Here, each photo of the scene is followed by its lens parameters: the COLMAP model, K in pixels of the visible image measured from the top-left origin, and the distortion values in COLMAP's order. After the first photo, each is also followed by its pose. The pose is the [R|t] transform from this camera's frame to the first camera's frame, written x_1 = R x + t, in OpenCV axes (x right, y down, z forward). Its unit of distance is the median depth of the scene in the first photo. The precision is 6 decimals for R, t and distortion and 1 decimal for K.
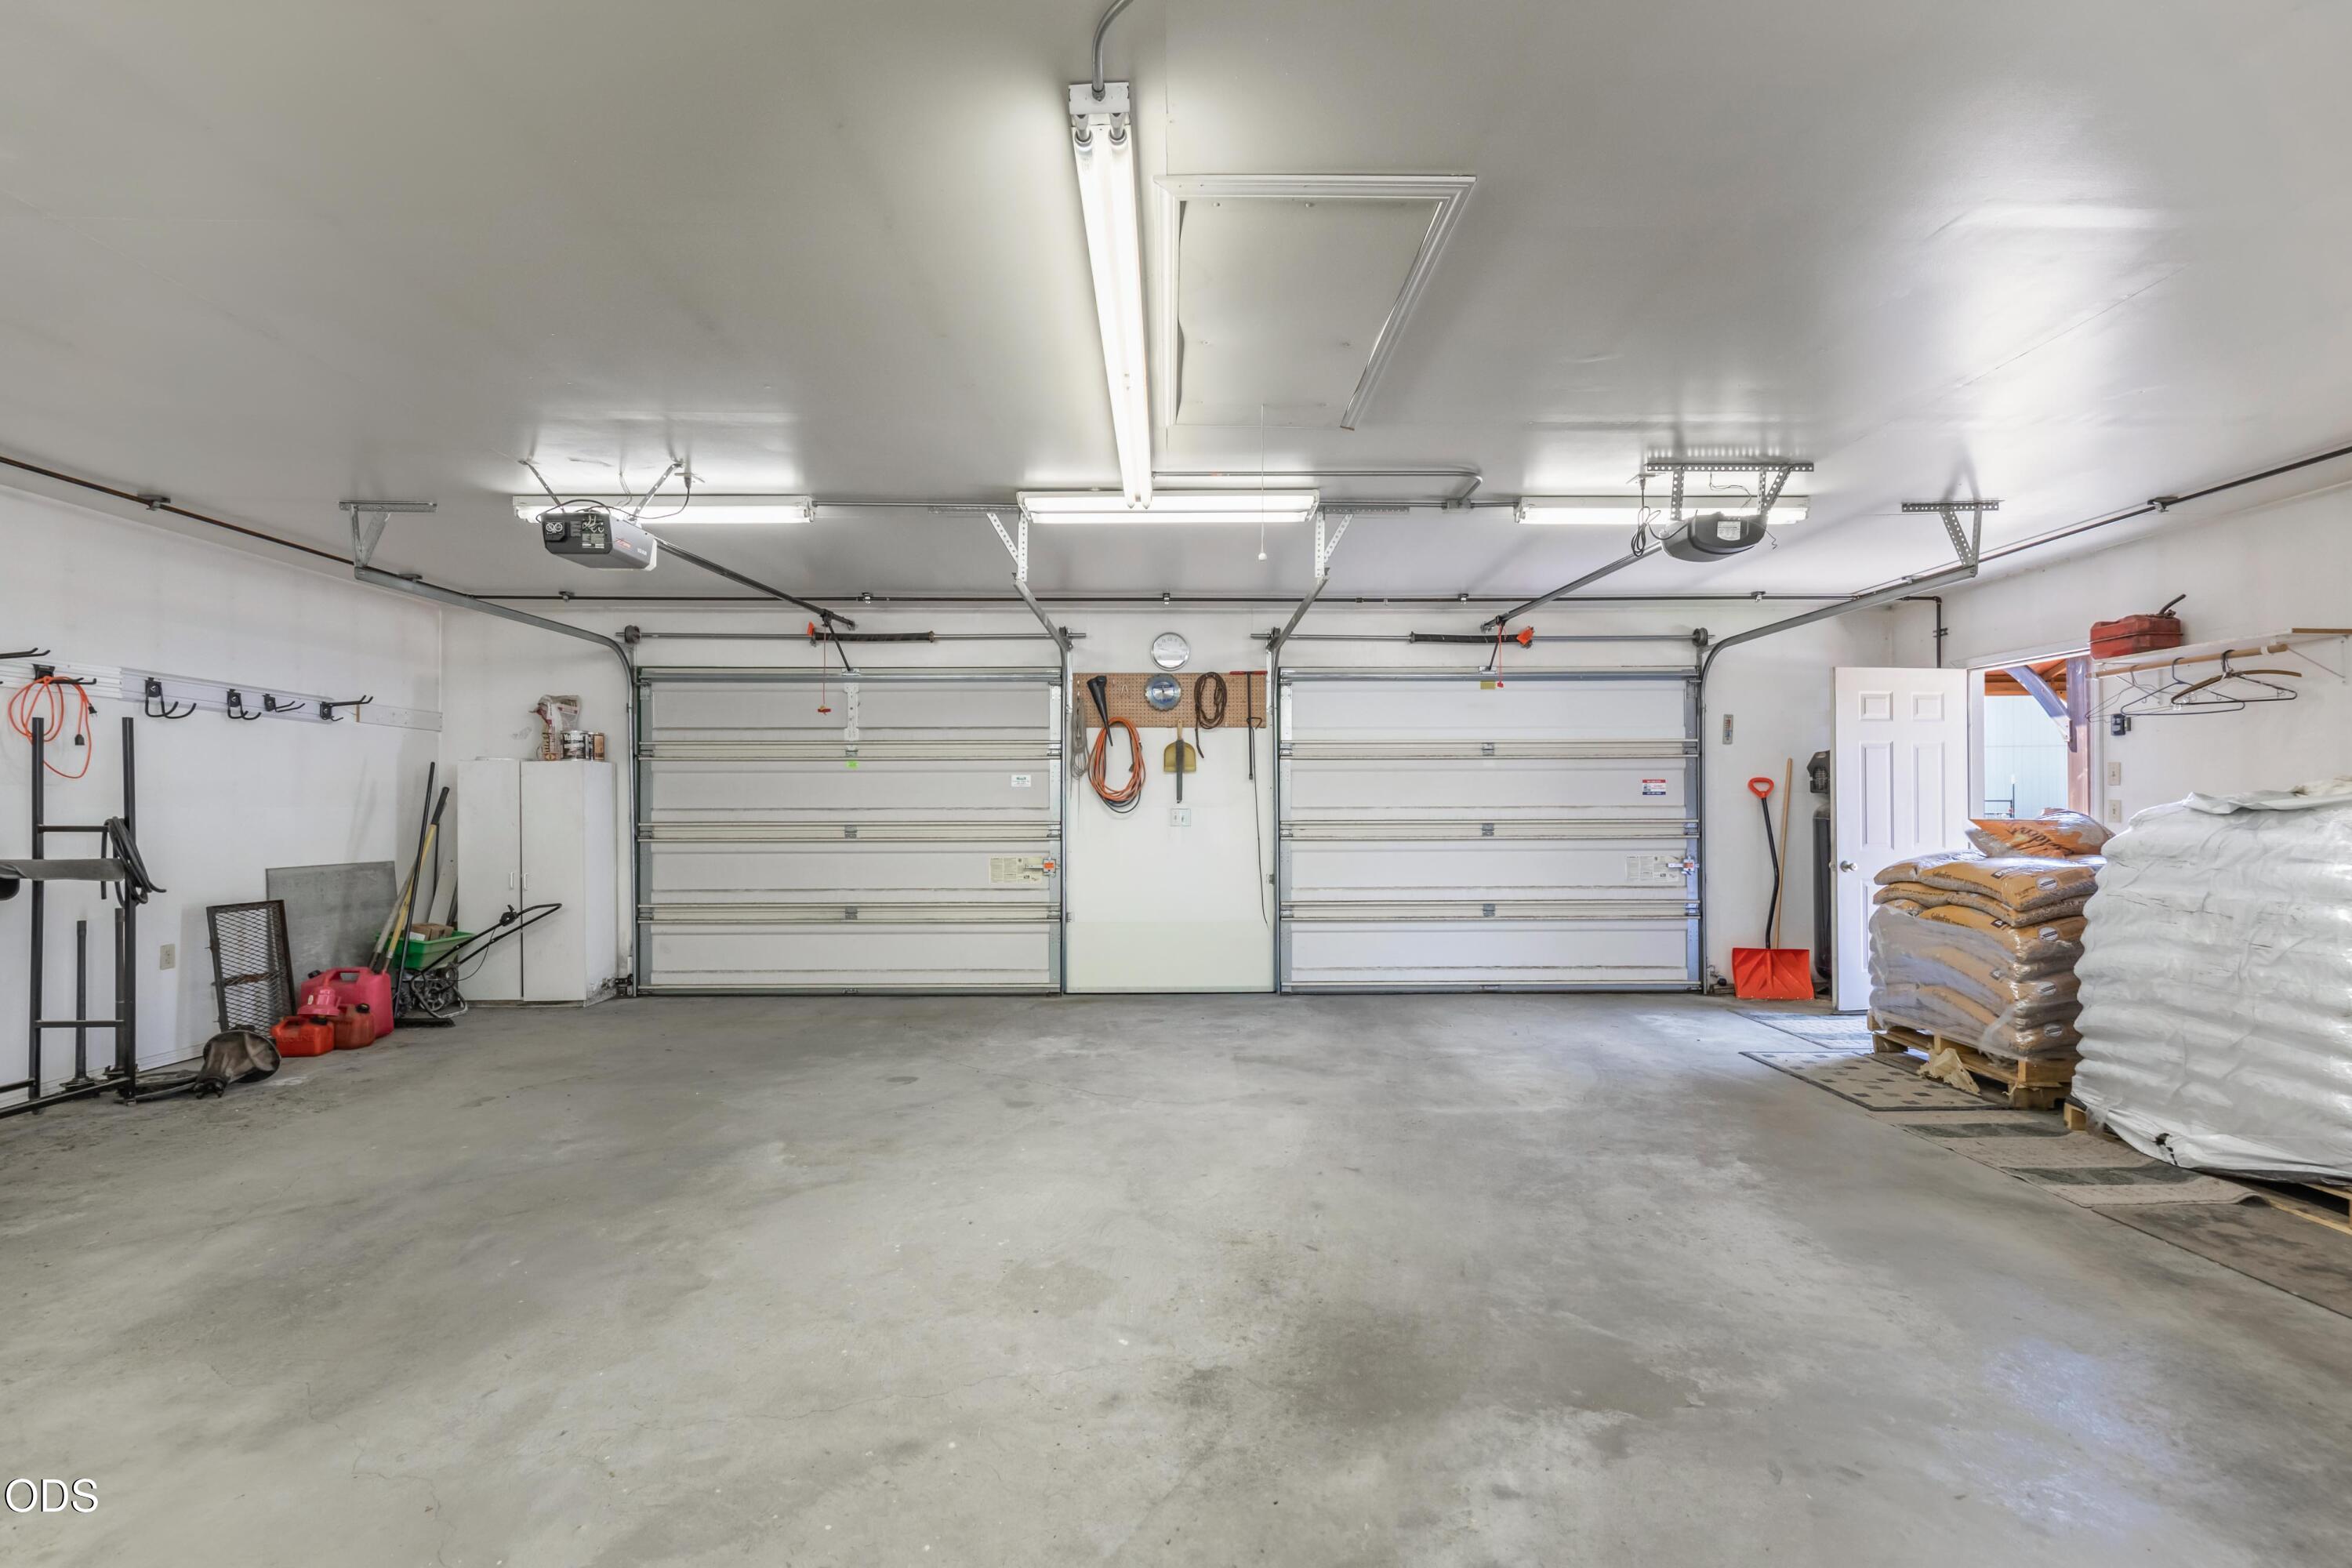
lens RADIAL K [[1082.2, 0, 1171.3], [0, 1082.2, 796.2], [0, 0, 1]] dist [0.001594, 0.000051]
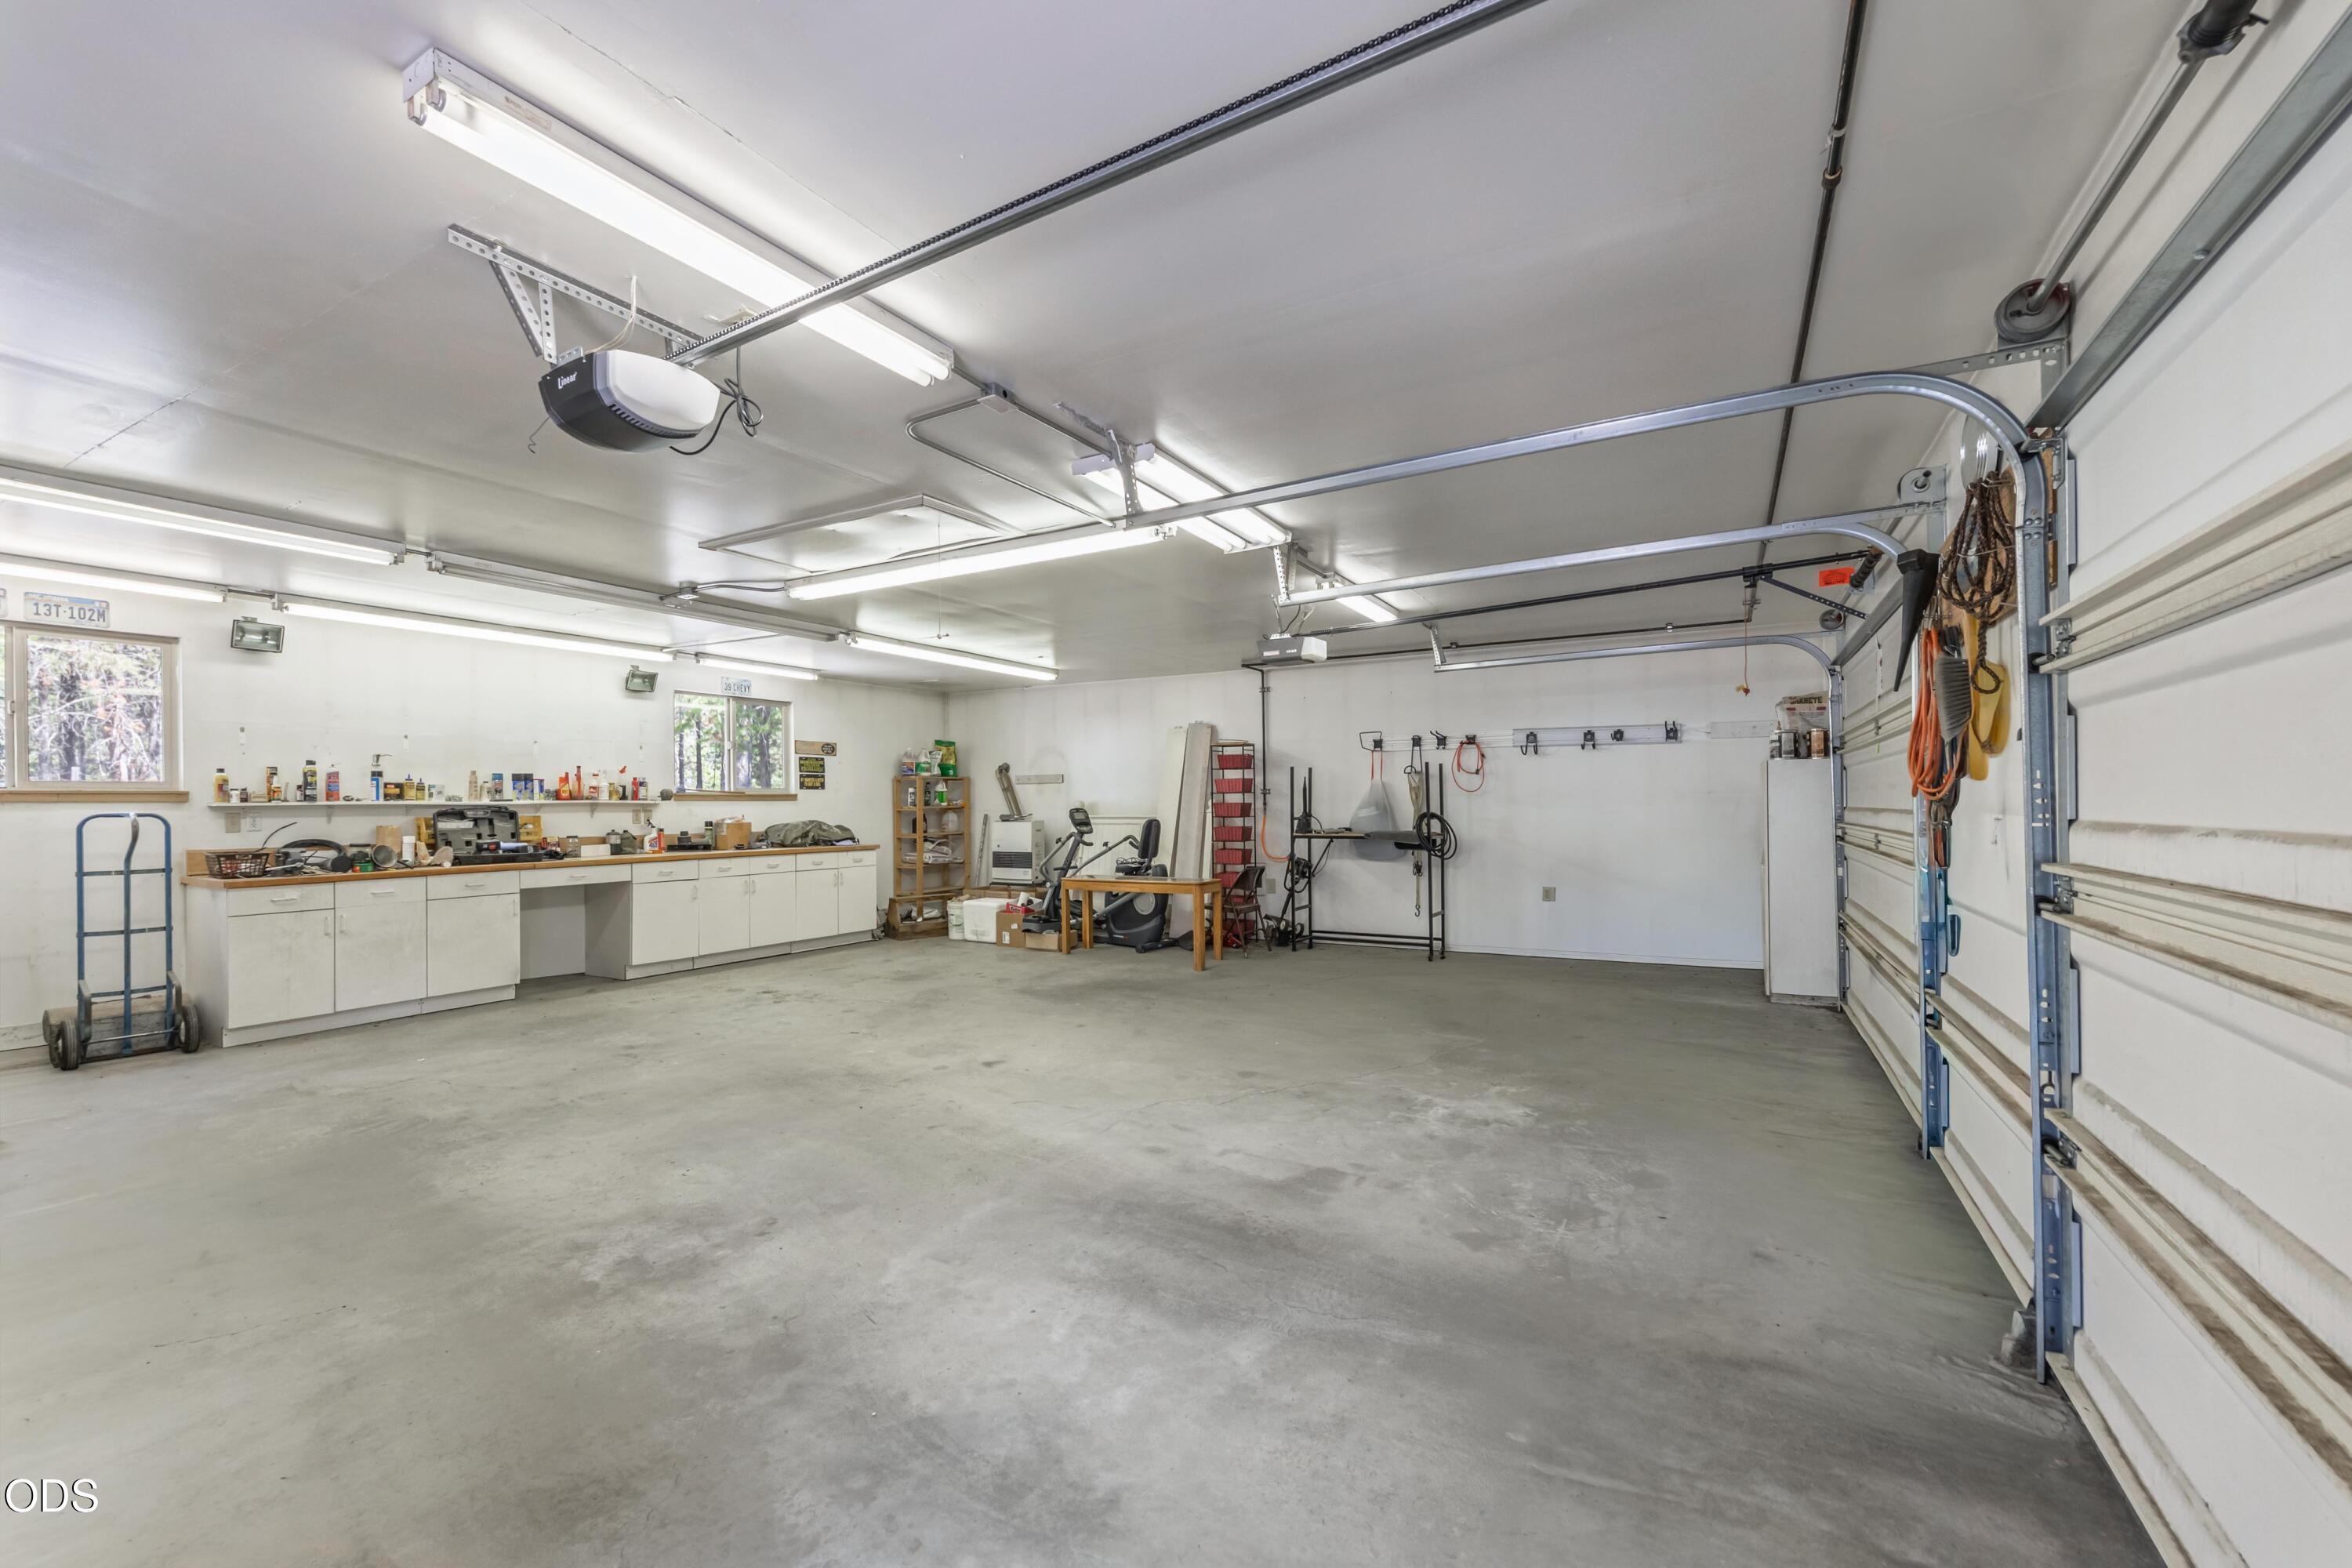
lens RADIAL K [[949.4, 0, 1167.2], [0, 949.4, 796.9], [0, 0, 1]] dist [0.000511, 0.000033]
pose [[-0.506461, 0.000779, -0.862263, 0.858397], [0.017185, 0.999810, -0.009190, 0.000375], [0.862092, -0.019472, -0.506378, 1.617993]]
